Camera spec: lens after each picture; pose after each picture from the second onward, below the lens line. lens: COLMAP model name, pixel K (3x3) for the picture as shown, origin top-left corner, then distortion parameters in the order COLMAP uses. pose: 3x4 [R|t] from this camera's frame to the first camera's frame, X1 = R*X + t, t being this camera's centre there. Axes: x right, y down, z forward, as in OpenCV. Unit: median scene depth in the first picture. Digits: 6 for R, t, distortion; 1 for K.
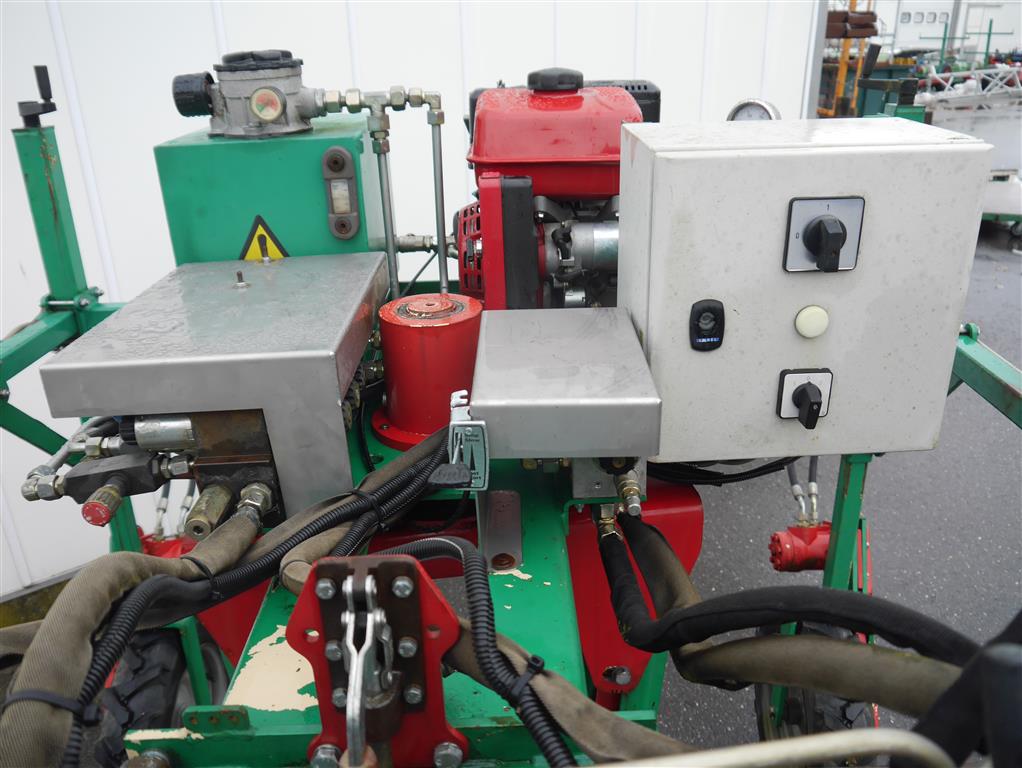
lens RADIAL K [[840.9, 0, 509.2], [0, 840.9, 381.2], [0, 0, 1]] dist [-0.064458, 0.052878]
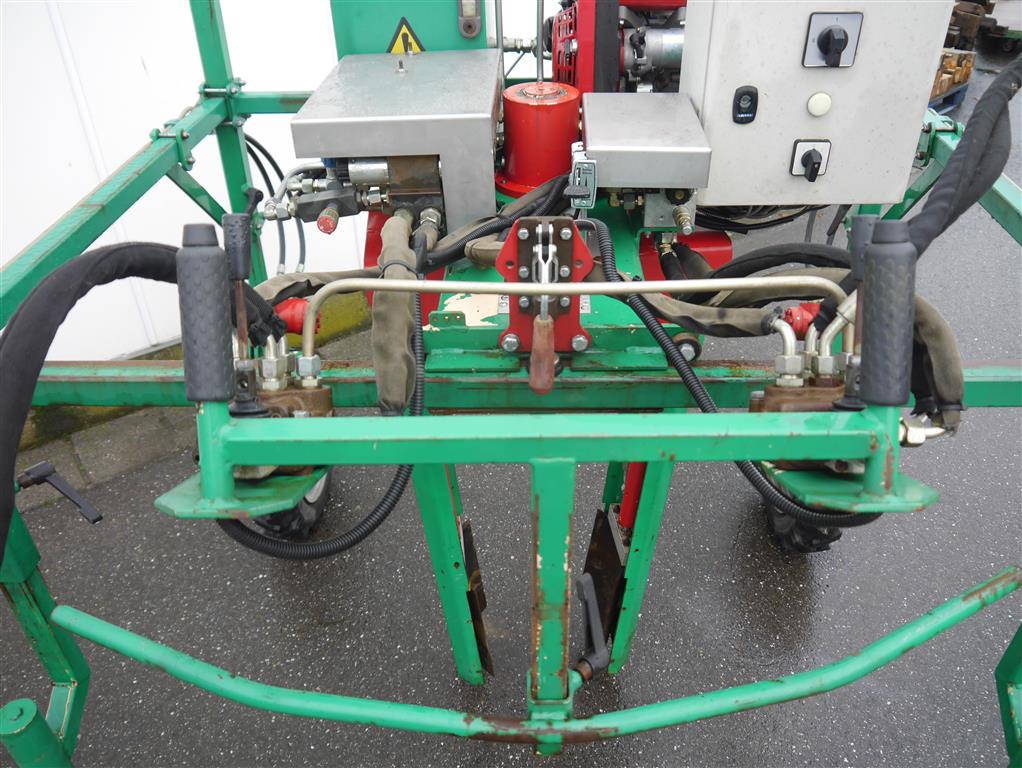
lens RADIAL K [[840.9, 0, 509.2], [0, 840.9, 381.2], [0, 0, 1]] dist [-0.064458, 0.052878]
pose [[0.999104, 0.031697, -0.028055, -0.096307], [-0.025131, 0.977501, 0.209427, 0.091456], [0.034062, -0.208535, 0.977422, -0.431411]]
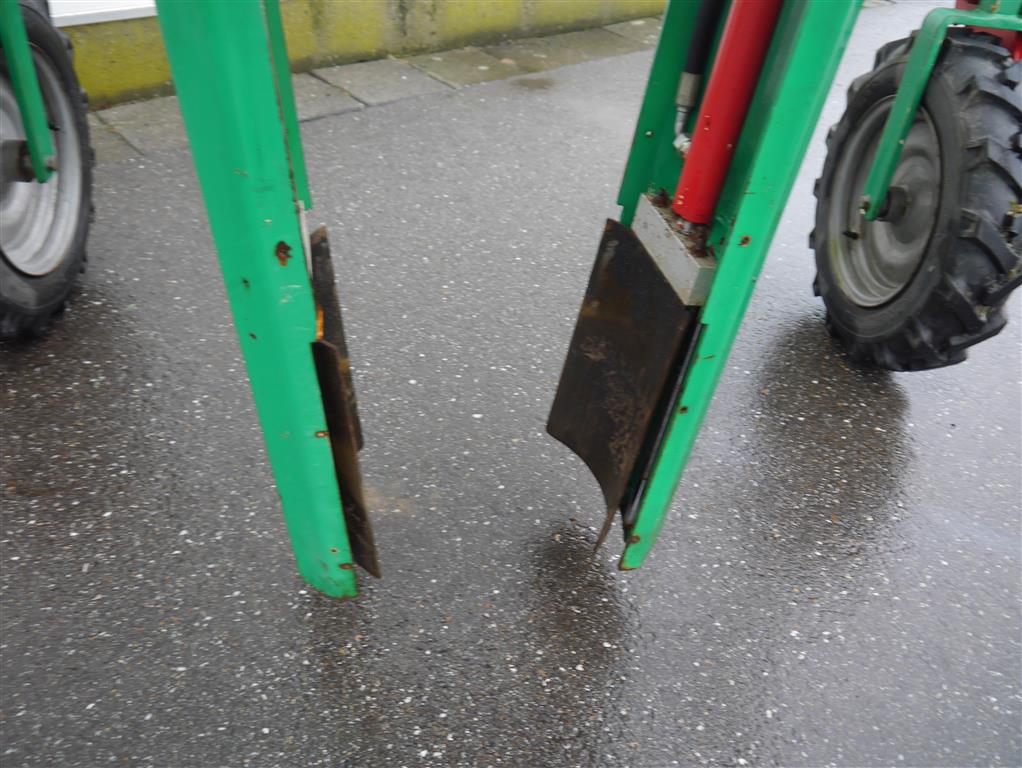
lens RADIAL K [[840.9, 0, 509.2], [0, 840.9, 381.2], [0, 0, 1]] dist [-0.064458, 0.052878]
pose [[0.991540, 0.040379, 0.123360, -0.155425], [-0.070156, 0.966320, 0.247596, 0.798460], [-0.109208, -0.254156, 0.960978, 0.594783]]
